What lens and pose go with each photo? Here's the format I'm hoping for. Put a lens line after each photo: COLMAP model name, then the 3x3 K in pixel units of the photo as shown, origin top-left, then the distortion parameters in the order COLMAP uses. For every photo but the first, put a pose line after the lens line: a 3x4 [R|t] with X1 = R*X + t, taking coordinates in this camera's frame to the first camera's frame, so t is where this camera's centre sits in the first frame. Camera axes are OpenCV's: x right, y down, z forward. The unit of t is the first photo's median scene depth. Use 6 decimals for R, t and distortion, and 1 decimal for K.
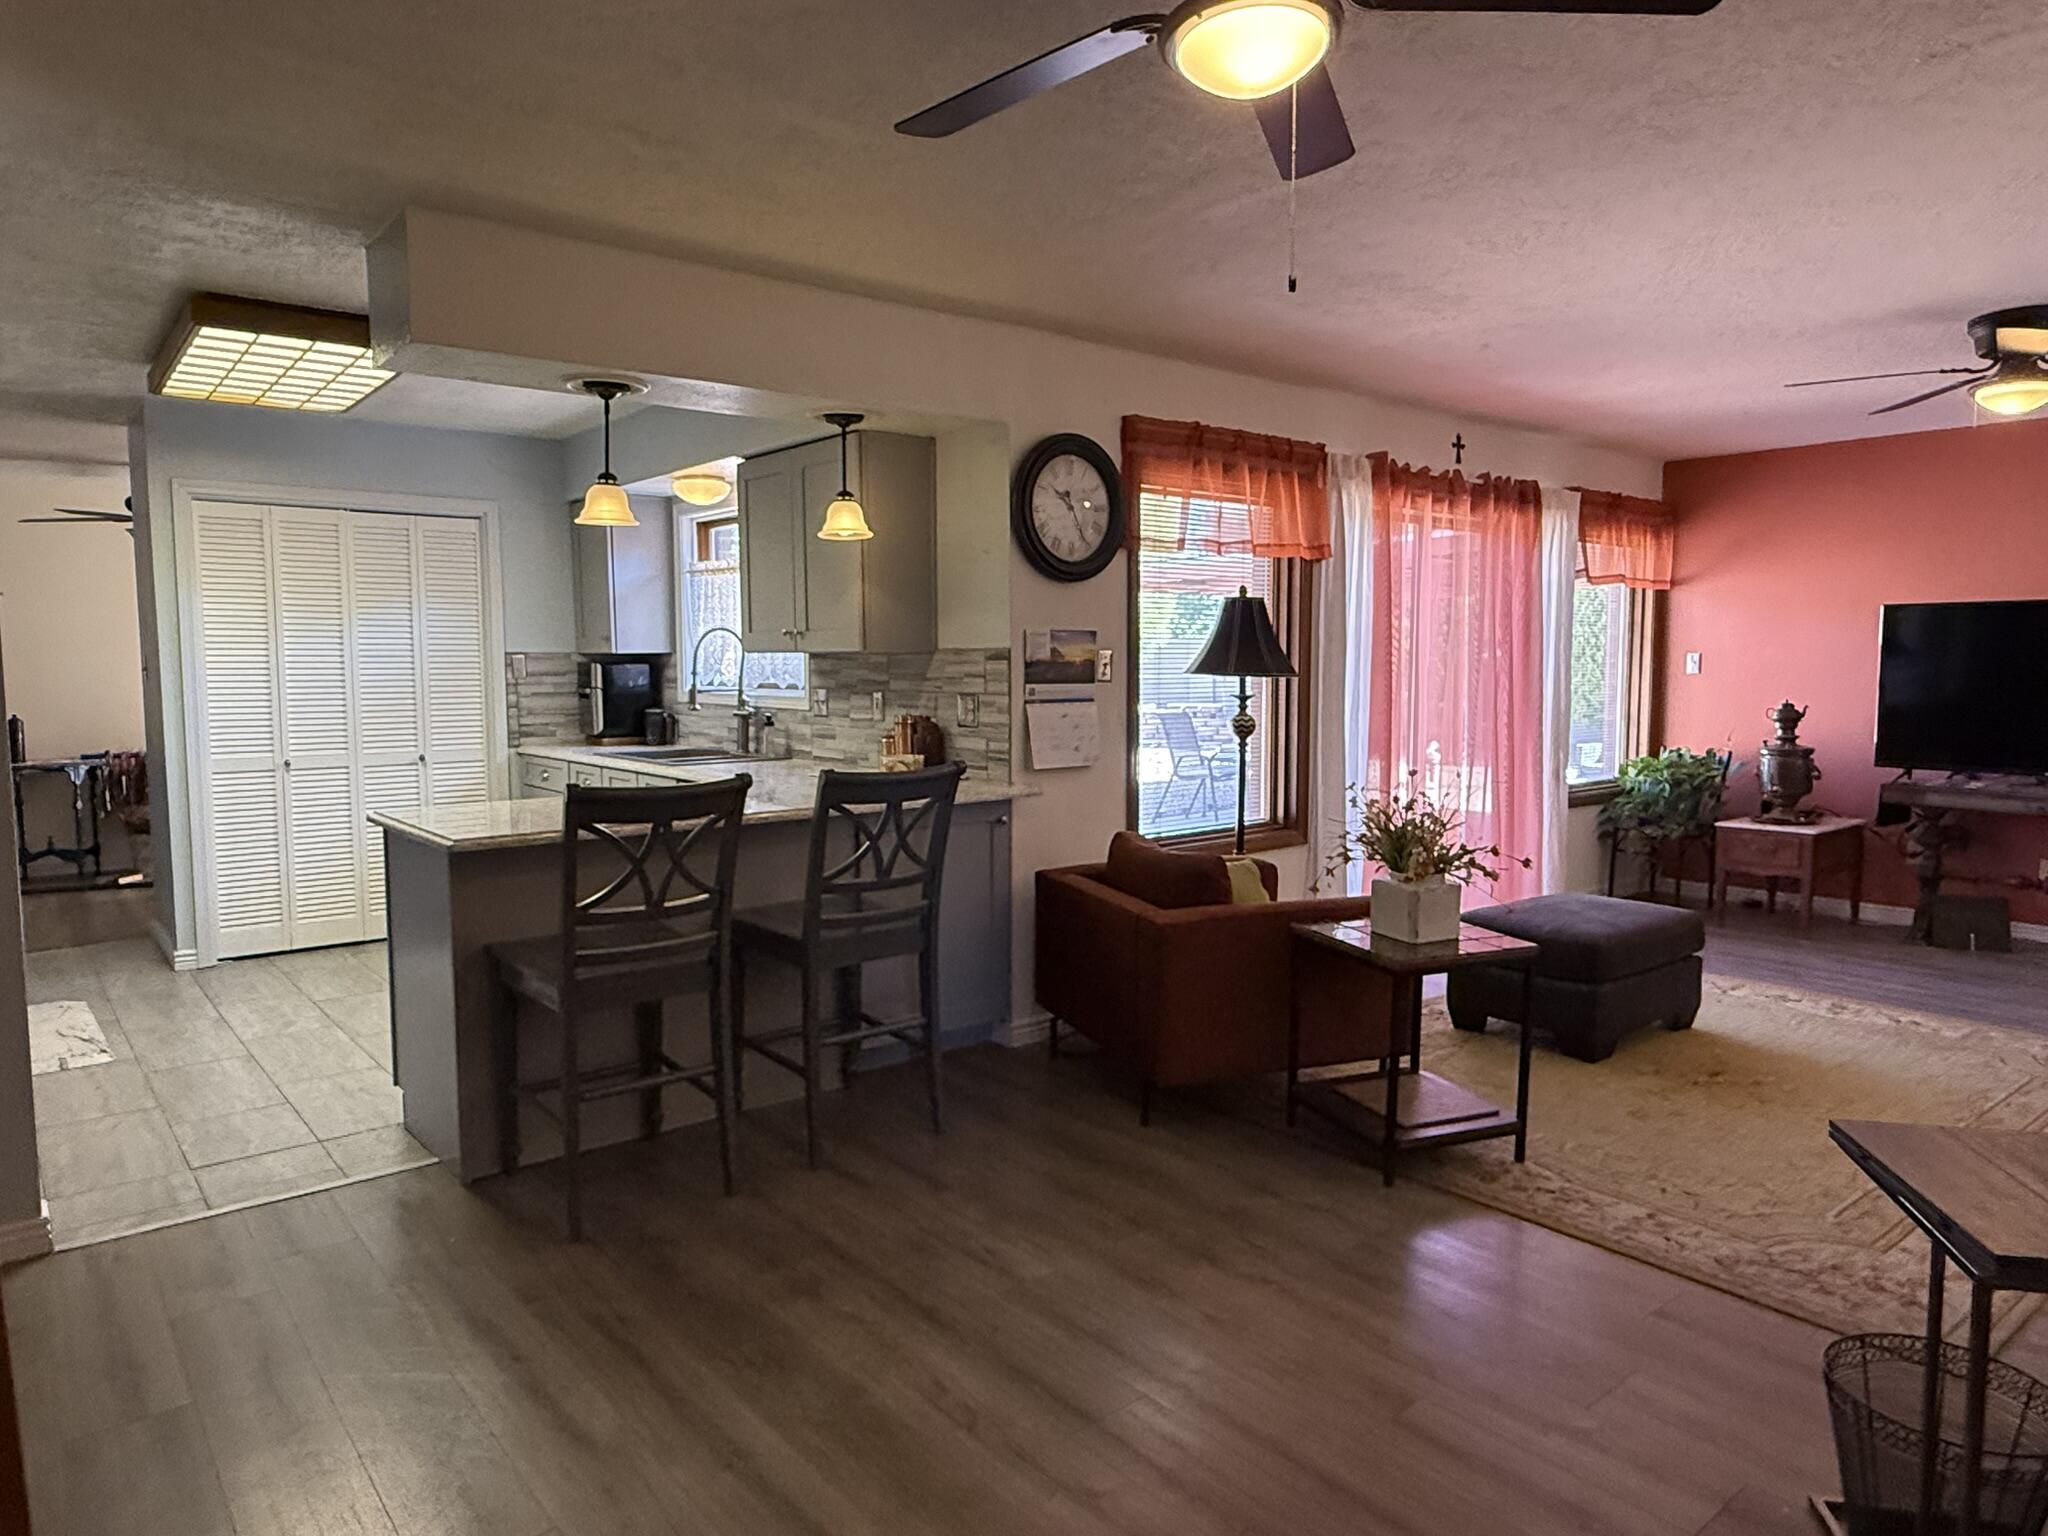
lens RADIAL K [[1244.7, 0, 1034.1], [0, 1244.7, 757.5], [0, 0, 1]] dist [-0.000945, 0.002450]
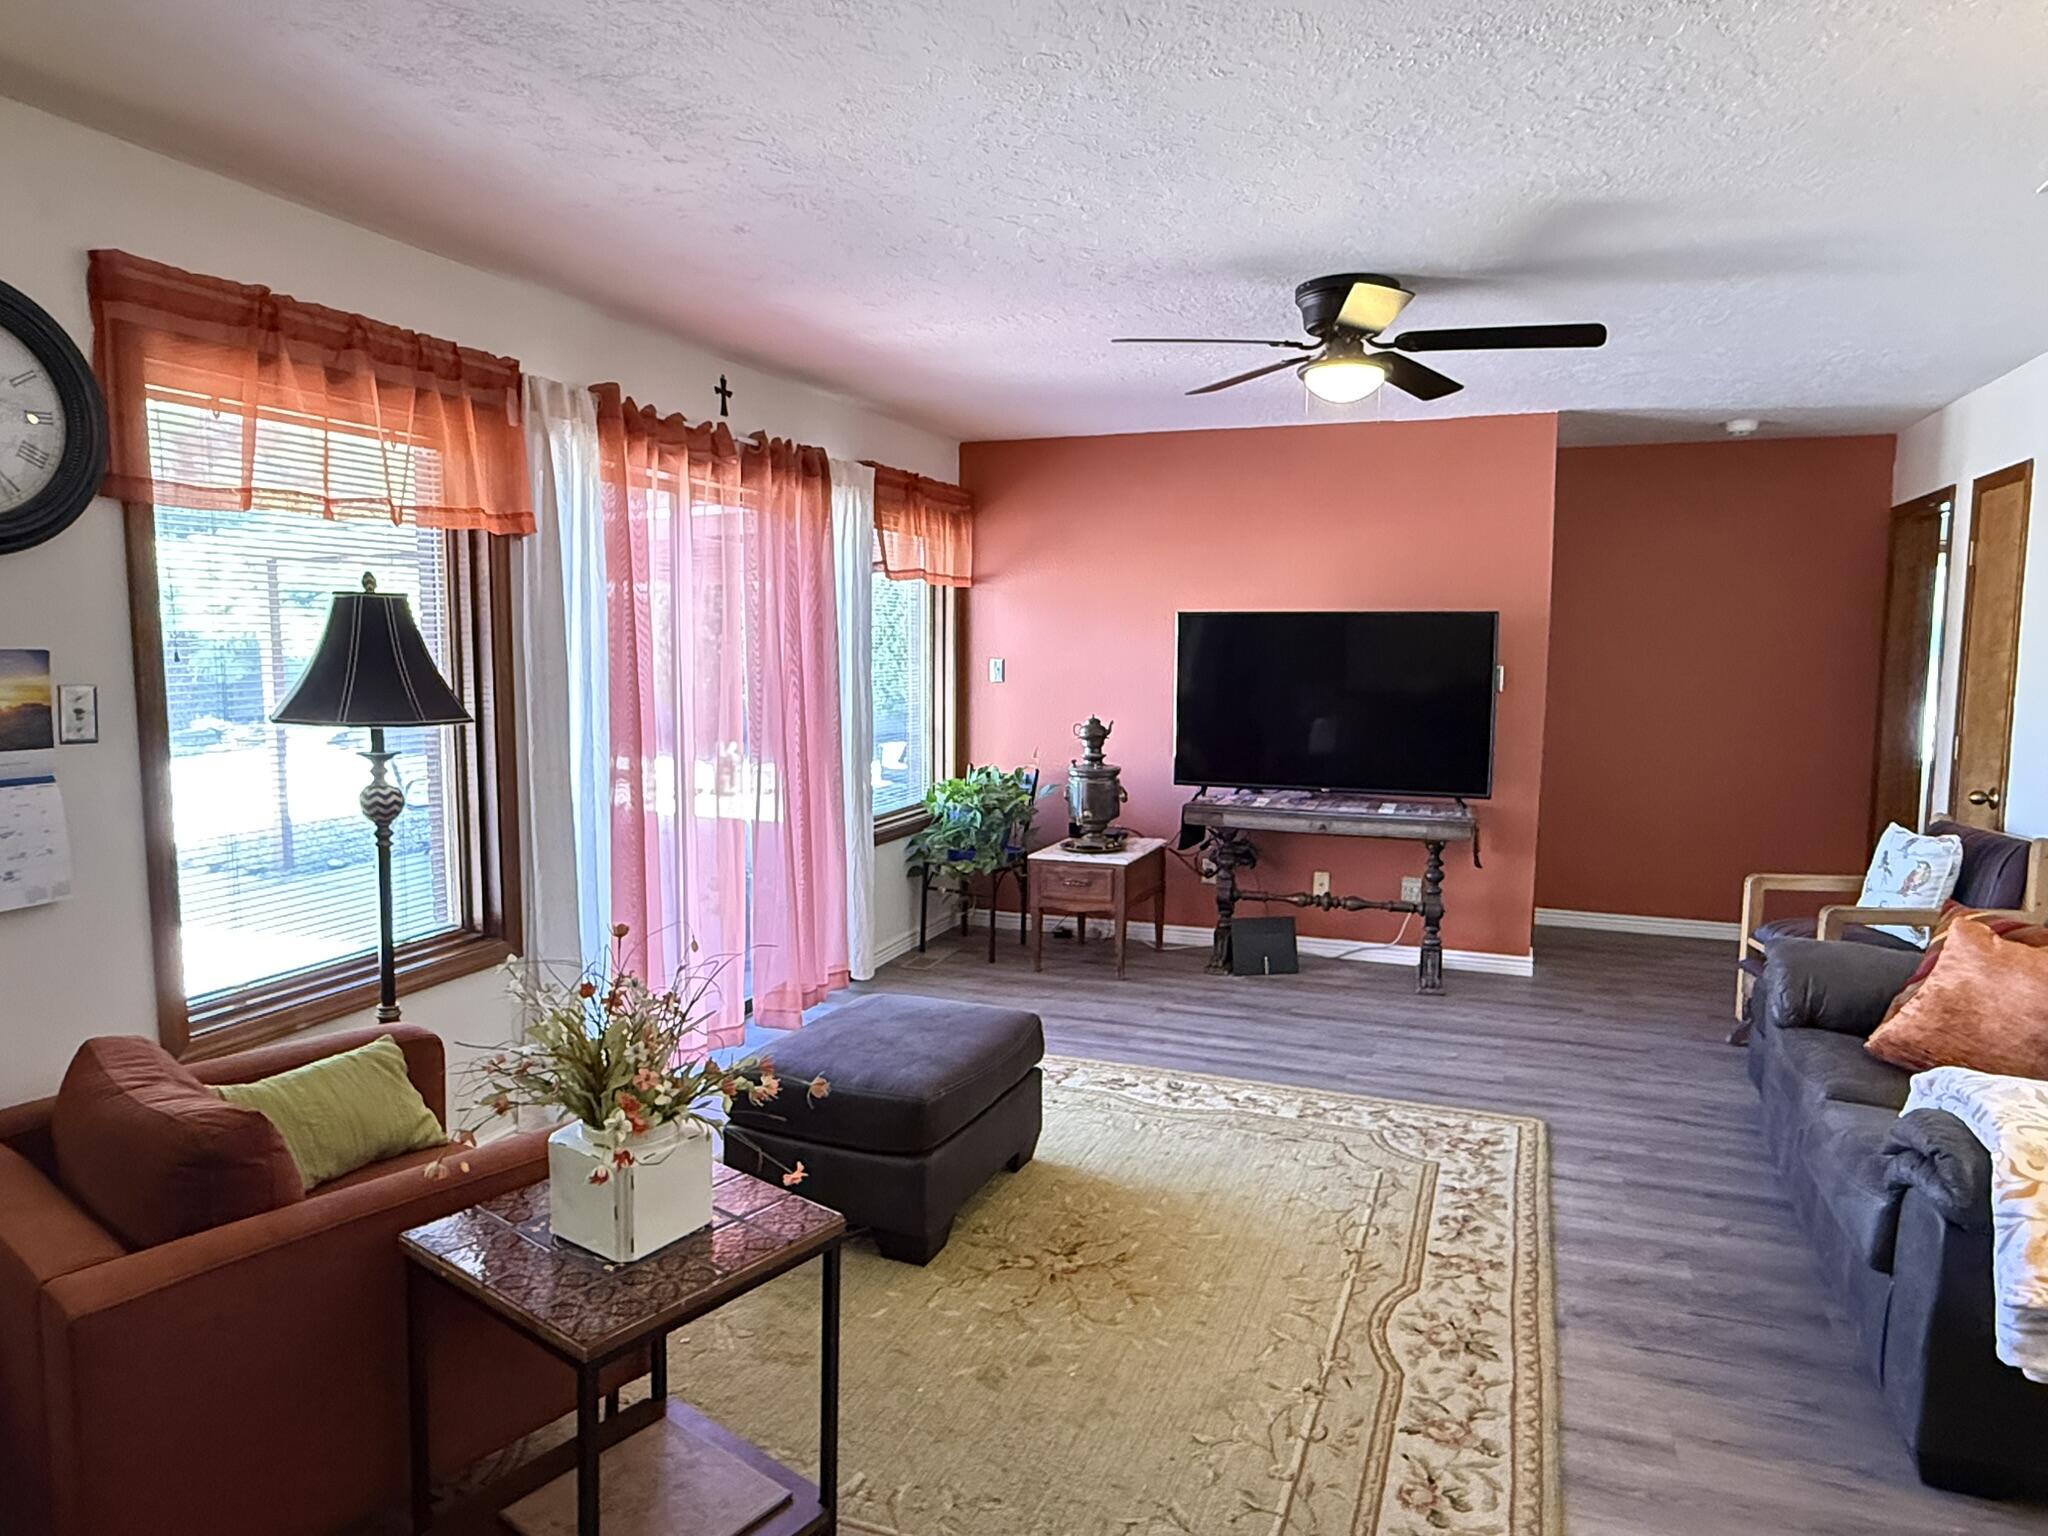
lens RADIAL K [[1244.7, 0, 1019.6], [0, 1244.7, 763.2], [0, 0, 1]] dist [-0.000945, 0.002450]
pose [[0.864308, -0.044264, 0.501012, 0.110365], [0.032966, 0.998964, 0.031386, -0.044460], [-0.501882, -0.010611, 0.864871, 0.259934]]
